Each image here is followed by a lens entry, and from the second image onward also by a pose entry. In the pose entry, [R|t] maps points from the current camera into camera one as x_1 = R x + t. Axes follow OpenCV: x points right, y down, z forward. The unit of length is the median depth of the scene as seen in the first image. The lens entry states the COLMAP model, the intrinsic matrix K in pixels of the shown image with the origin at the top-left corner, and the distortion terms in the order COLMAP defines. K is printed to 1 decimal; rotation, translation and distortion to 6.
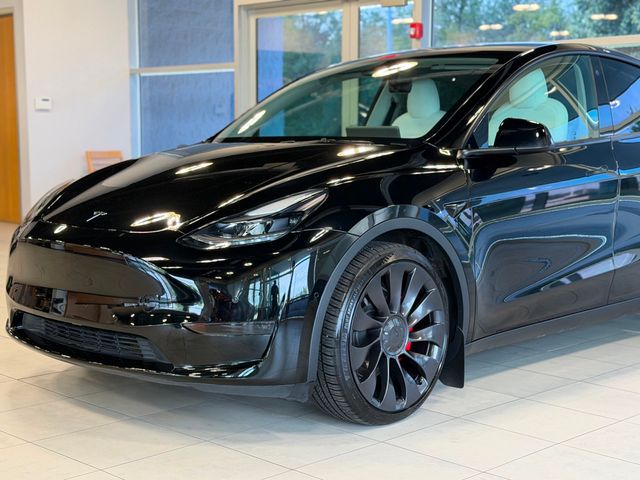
lens RADIAL K [[1028.9, 0, 320.8], [0, 1028.9, 242.2], [0, 0, 1]] dist [0.139746, 0.000000]
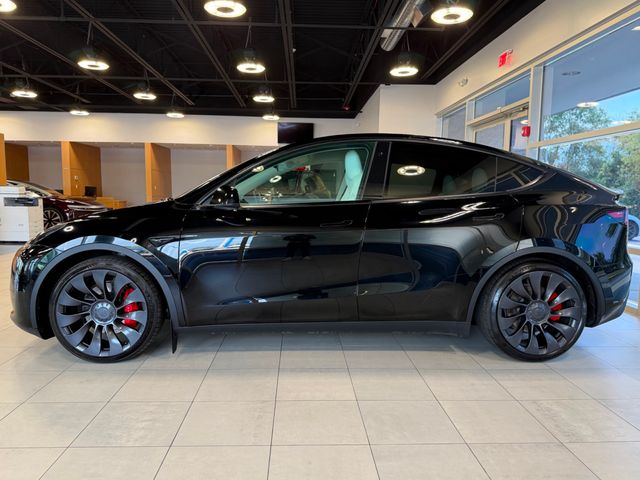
lens RADIAL K [[465.9, 0, 324.9], [0, 465.9, 237.8], [0, 0, 1]] dist [0.020063, -0.037050]
pose [[0.741500, 0.066221, -0.667677, 0.842545], [-0.076536, 0.996970, 0.013883, -0.070450], [0.666574, 0.040808, 0.744321, 0.663461]]
